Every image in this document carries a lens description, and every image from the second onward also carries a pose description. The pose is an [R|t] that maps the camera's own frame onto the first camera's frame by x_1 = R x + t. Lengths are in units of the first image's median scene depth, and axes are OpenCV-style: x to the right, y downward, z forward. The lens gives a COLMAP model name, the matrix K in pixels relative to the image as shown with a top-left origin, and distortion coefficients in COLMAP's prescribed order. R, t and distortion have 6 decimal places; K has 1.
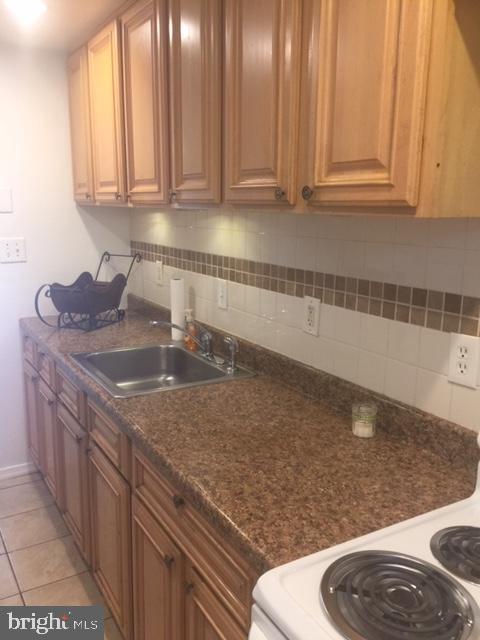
lens RADIAL K [[550.9, 0, 240.0], [0, 550.9, 320.0], [0, 0, 1]] dist [0.092312, -0.131920]
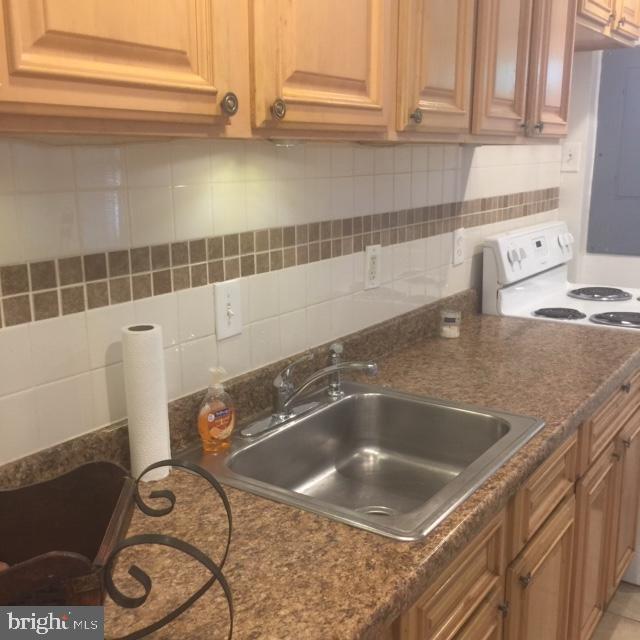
lens RADIAL K [[737.2, 0, 326.1], [0, 737.2, 319.0], [0, 0, 1]] dist [0.087154, -0.102056]
pose [[-0.420807, -0.211034, 0.882262, -0.842138], [0.183180, 0.932762, 0.310484, -0.292423], [-0.888463, 0.292266, -0.353855, 1.448253]]
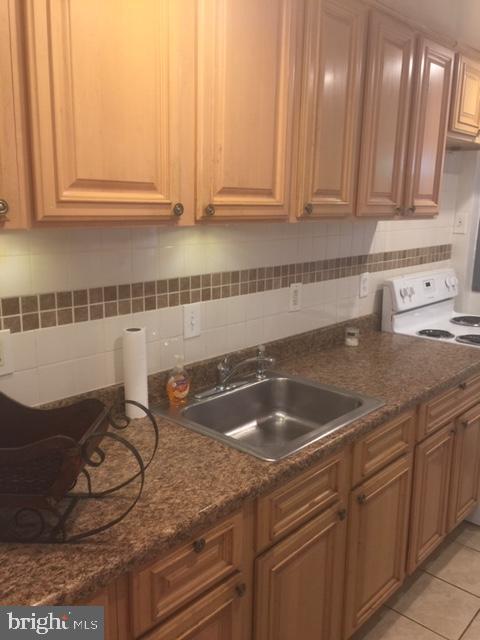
lens RADIAL K [[550.9, 0, 240.0], [0, 550.9, 320.0], [0, 0, 1]] dist [0.092312, -0.131920]
pose [[-0.283673, -0.220398, 0.933249, -1.046974], [0.175540, 0.944847, 0.276495, -0.334757], [-0.942717, 0.242257, -0.229339, 1.398040]]
